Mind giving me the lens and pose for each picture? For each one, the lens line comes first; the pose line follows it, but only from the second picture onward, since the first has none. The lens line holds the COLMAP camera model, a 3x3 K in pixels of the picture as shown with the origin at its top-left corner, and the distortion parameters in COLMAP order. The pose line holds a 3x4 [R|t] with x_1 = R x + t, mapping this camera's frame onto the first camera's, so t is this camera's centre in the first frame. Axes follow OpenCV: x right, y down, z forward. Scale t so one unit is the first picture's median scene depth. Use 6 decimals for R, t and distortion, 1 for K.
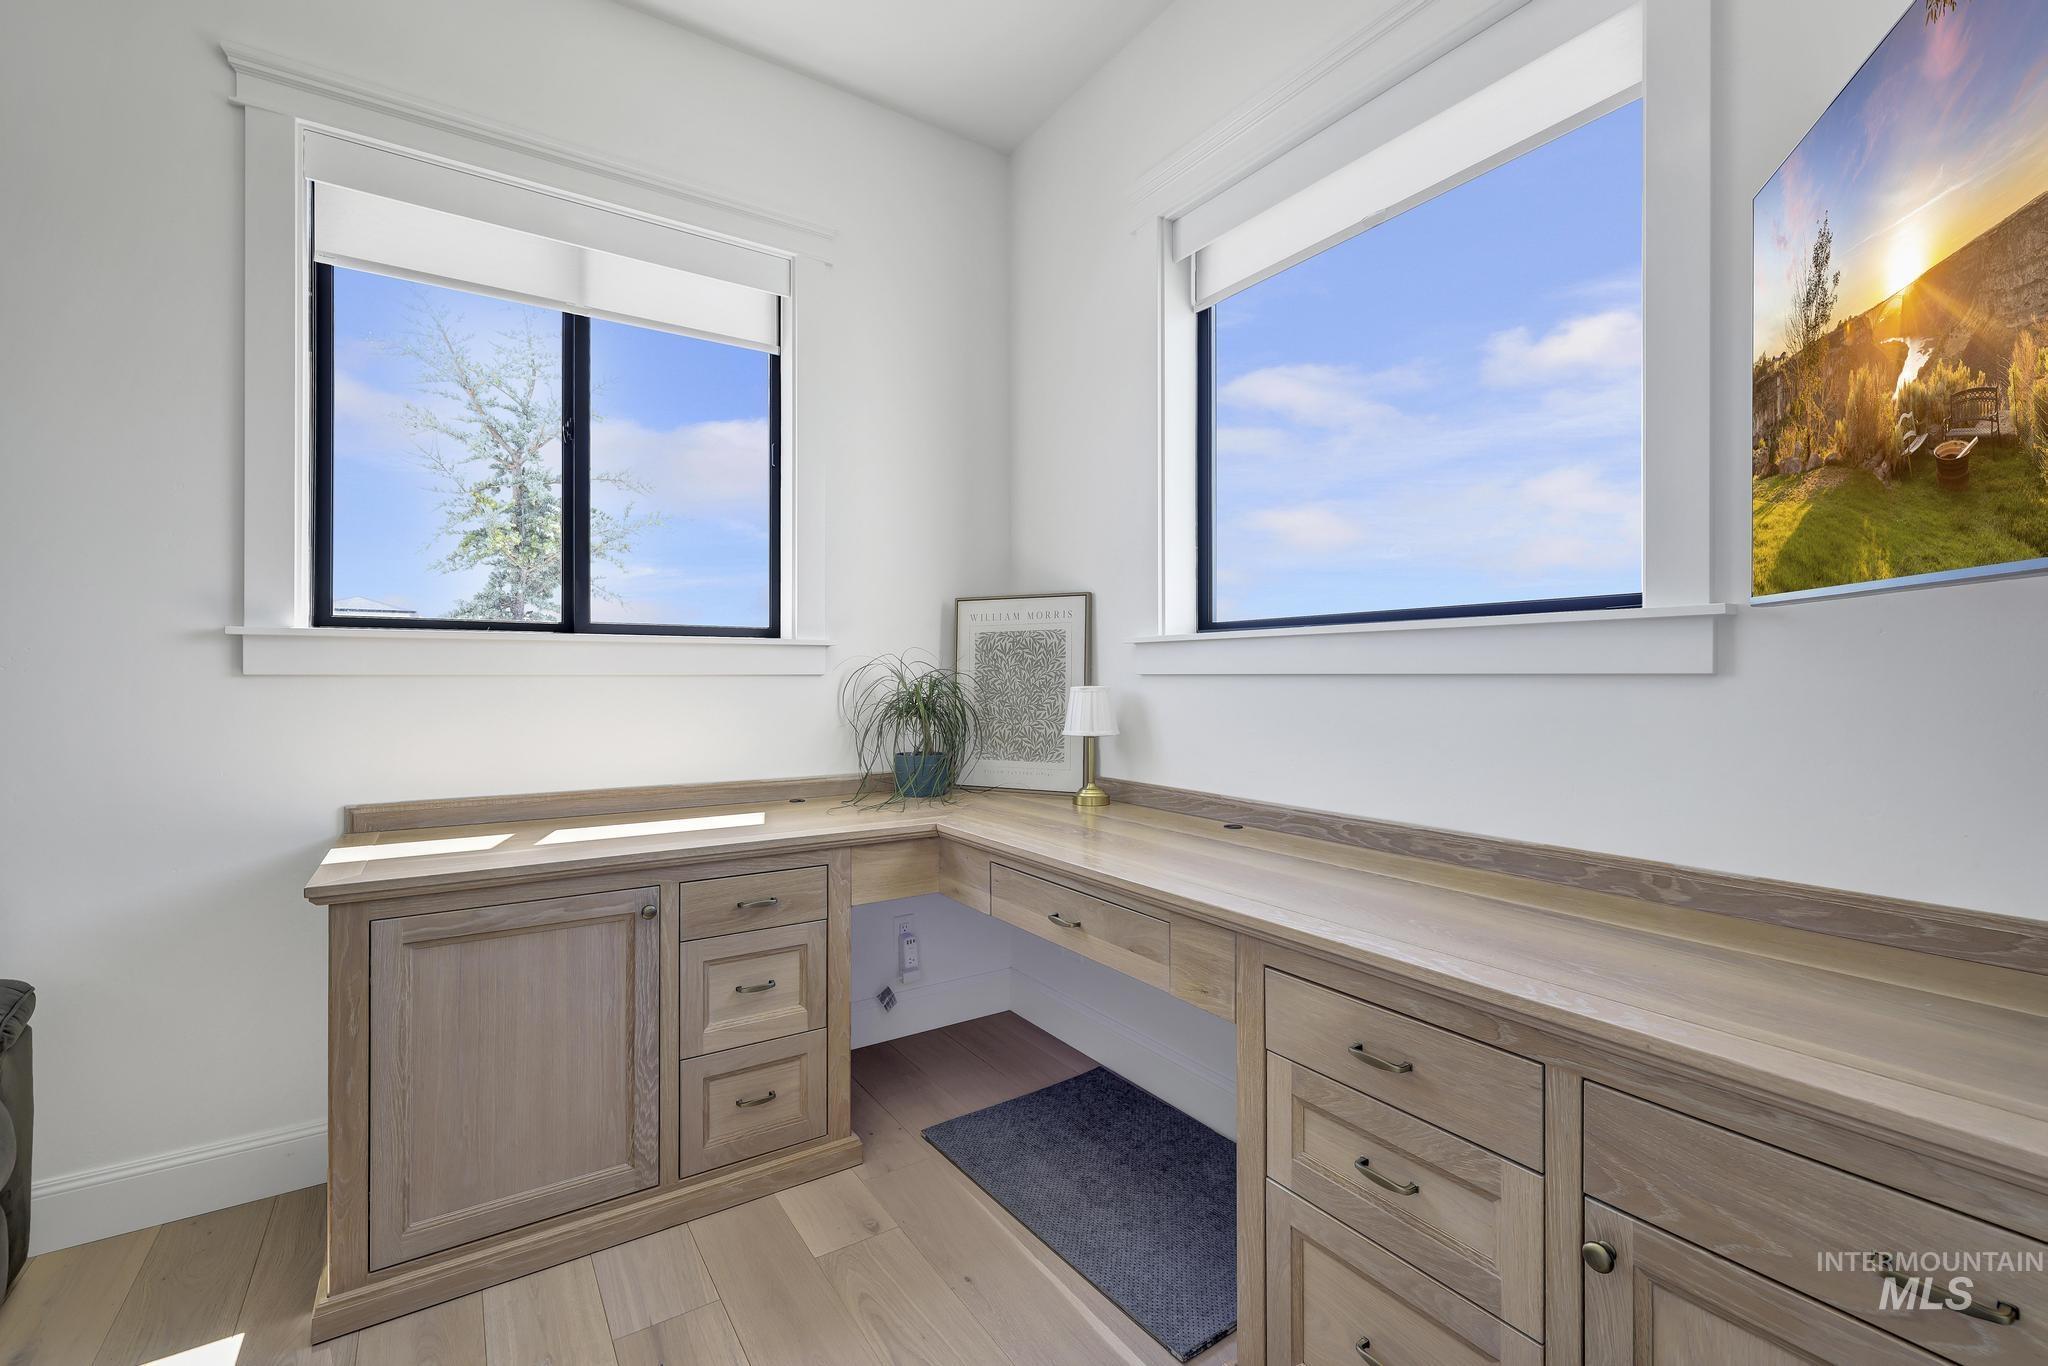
lens RADIAL K [[864.2, 0, 1027.5], [0, 864.2, 677.5], [0, 0, 1]] dist [-0.016244, 0.002300]
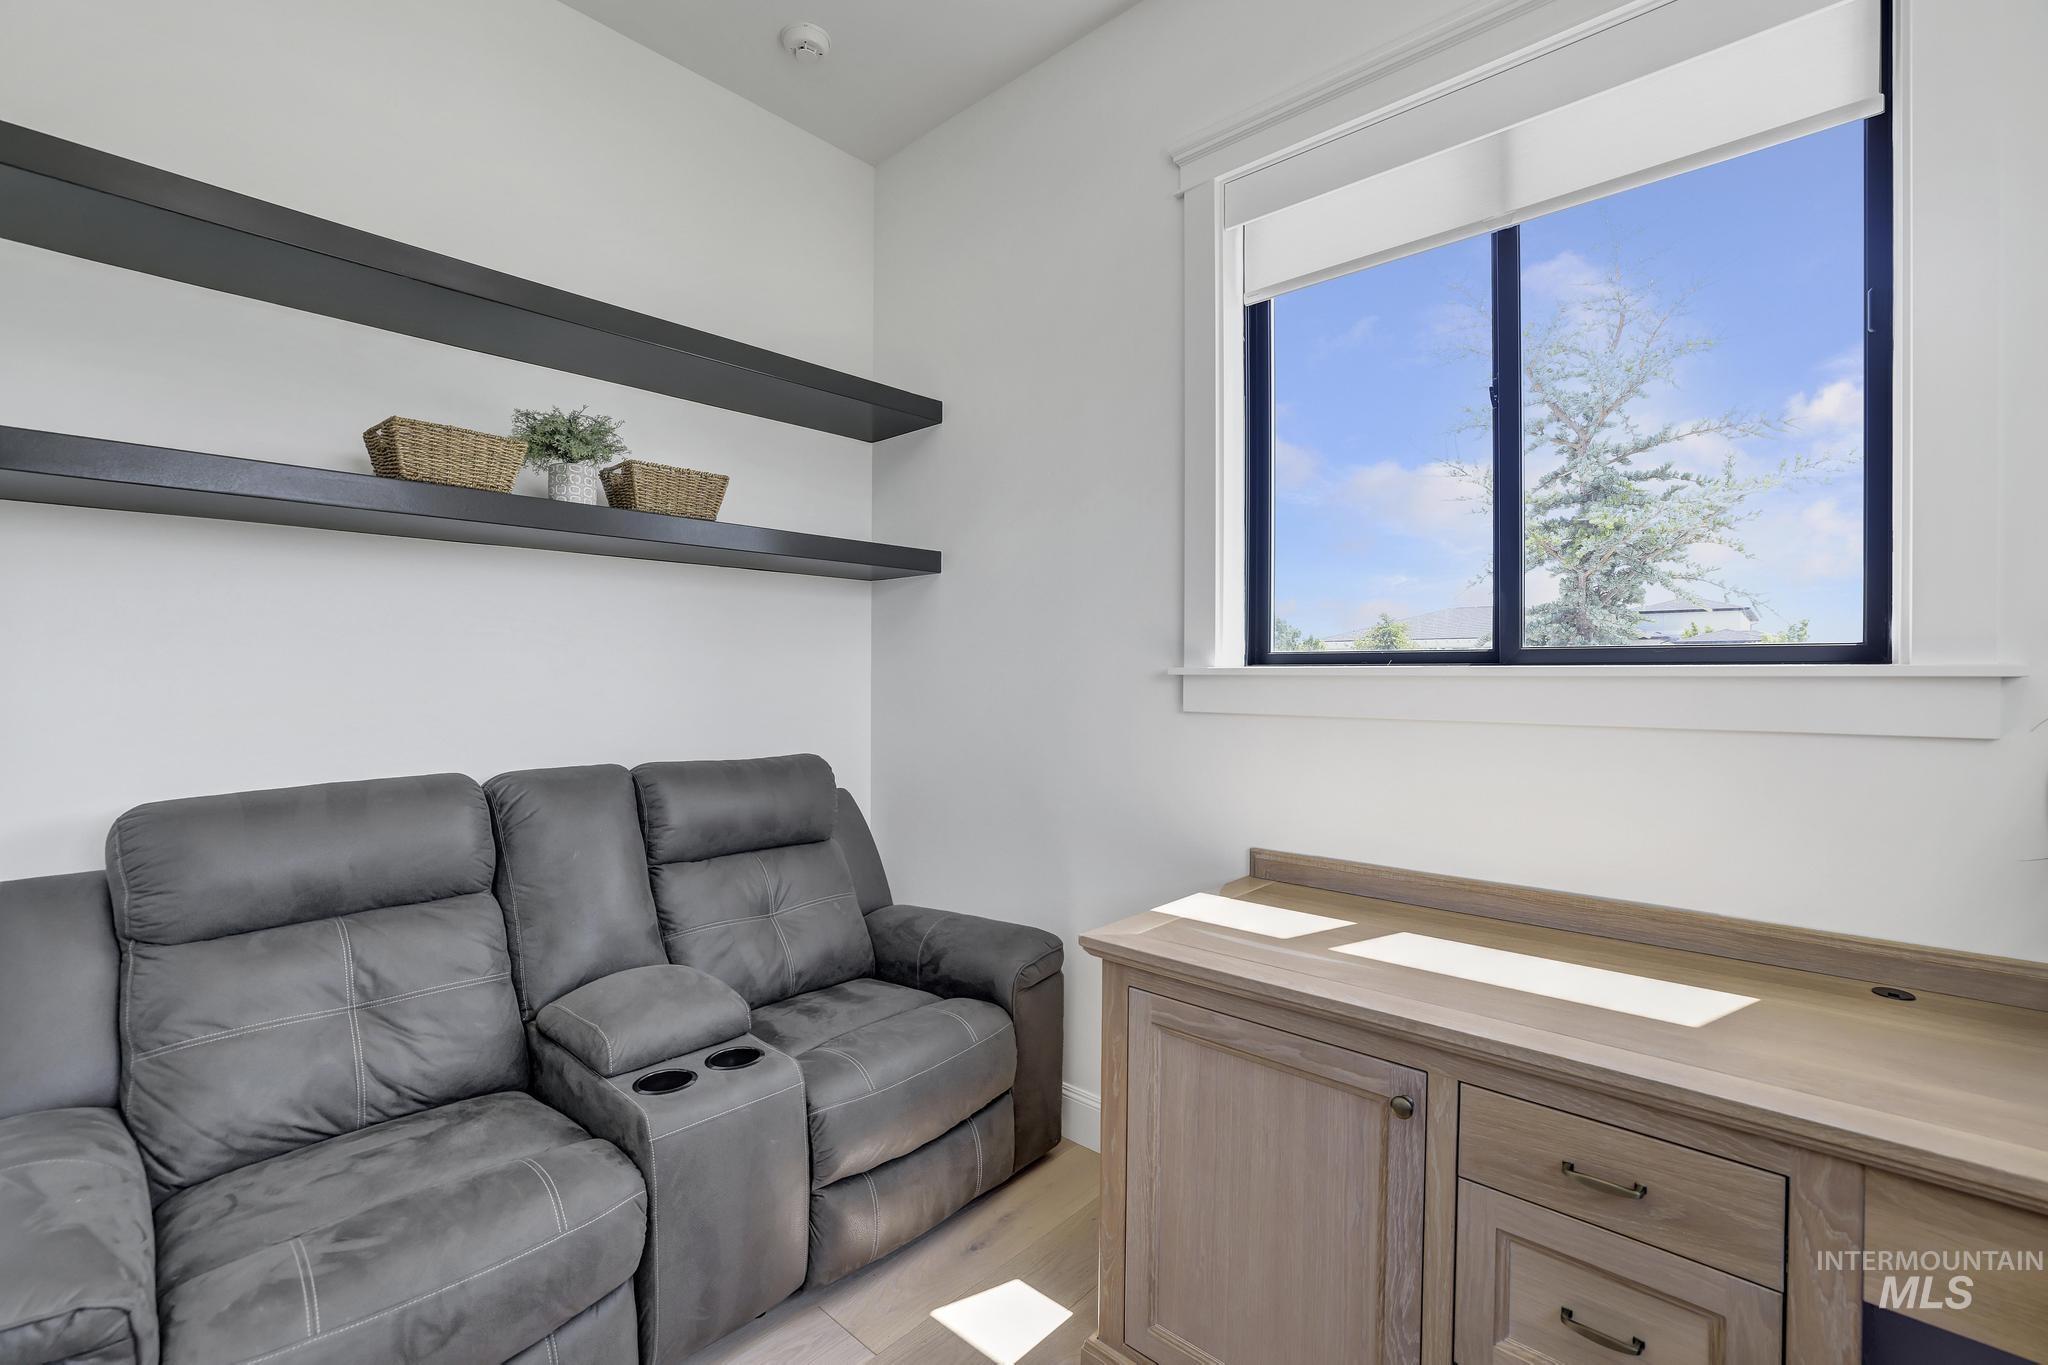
lens RADIAL K [[864.2, 0, 1021.8], [0, 864.2, 682.7], [0, 0, 1]] dist [-0.016244, 0.002300]
pose [[0.244743, 0.013513, -0.969494, 0.111062], [-0.002468, 0.999908, 0.013314, -0.055317], [0.969585, -0.000865, 0.244754, 0.526297]]
